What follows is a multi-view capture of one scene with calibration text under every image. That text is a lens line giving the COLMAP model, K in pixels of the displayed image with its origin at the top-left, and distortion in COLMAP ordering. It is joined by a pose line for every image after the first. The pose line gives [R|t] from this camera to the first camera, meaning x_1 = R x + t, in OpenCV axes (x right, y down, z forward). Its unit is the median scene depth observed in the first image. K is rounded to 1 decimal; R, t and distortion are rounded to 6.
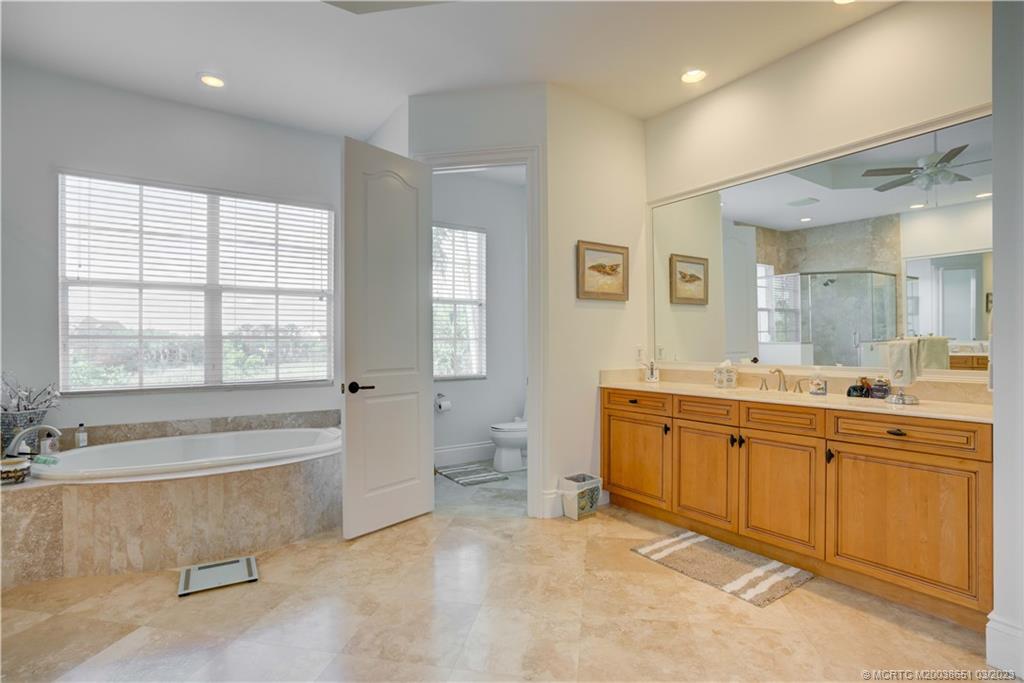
lens RADIAL K [[503.5, 0, 512.2], [0, 503.5, 344.1], [0, 0, 1]] dist [-0.063562, 0.028863]
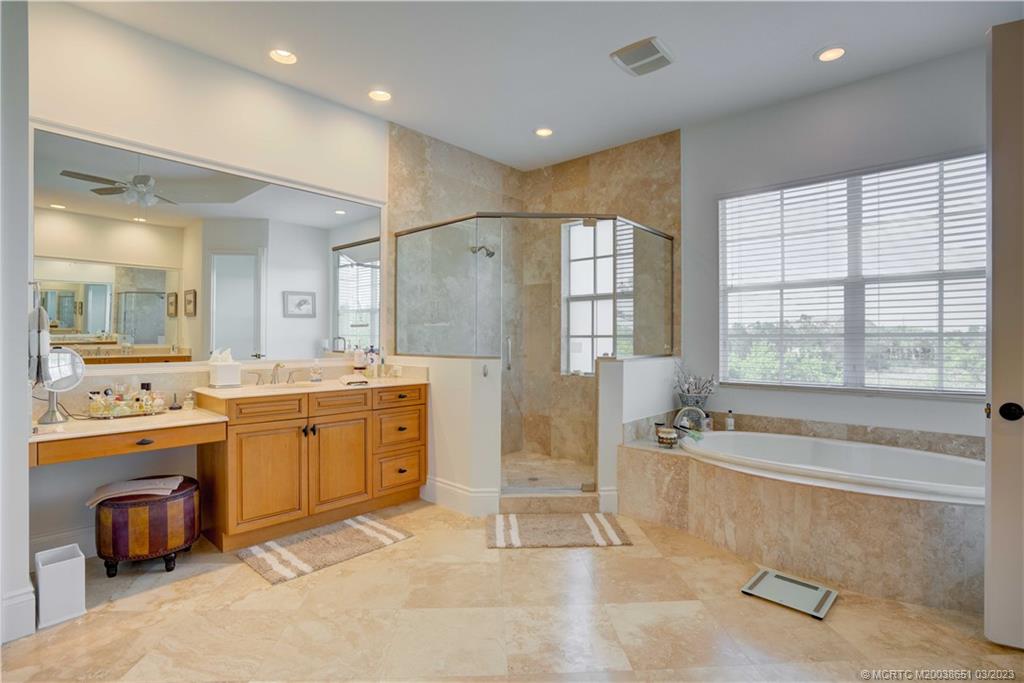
lens RADIAL K [[497.9, 0, 512.0], [0, 497.9, 341.5], [0, 0, 1]] dist [-0.061795, 0.029385]
pose [[0.229077, 0.005940, -0.973390, 0.132052], [-0.006335, 0.999969, 0.004611, -0.002612], [0.973388, 0.005110, 0.229107, 0.215652]]
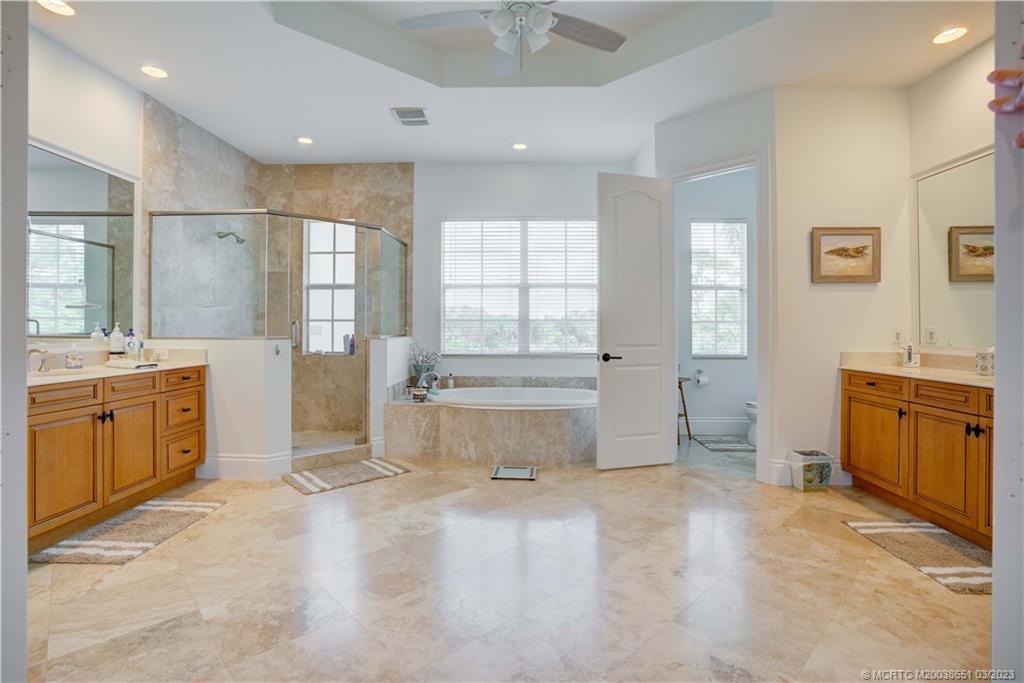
lens RADIAL K [[505.9, 0, 511.2], [0, 505.9, 324.2], [0, 0, 1]] dist [-0.062307, 0.036456]
pose [[0.808070, 0.002119, -0.589082, 0.259645], [-0.005671, 0.999975, -0.004182, 0.004131], [0.589059, 0.006721, 0.808062, -0.234037]]
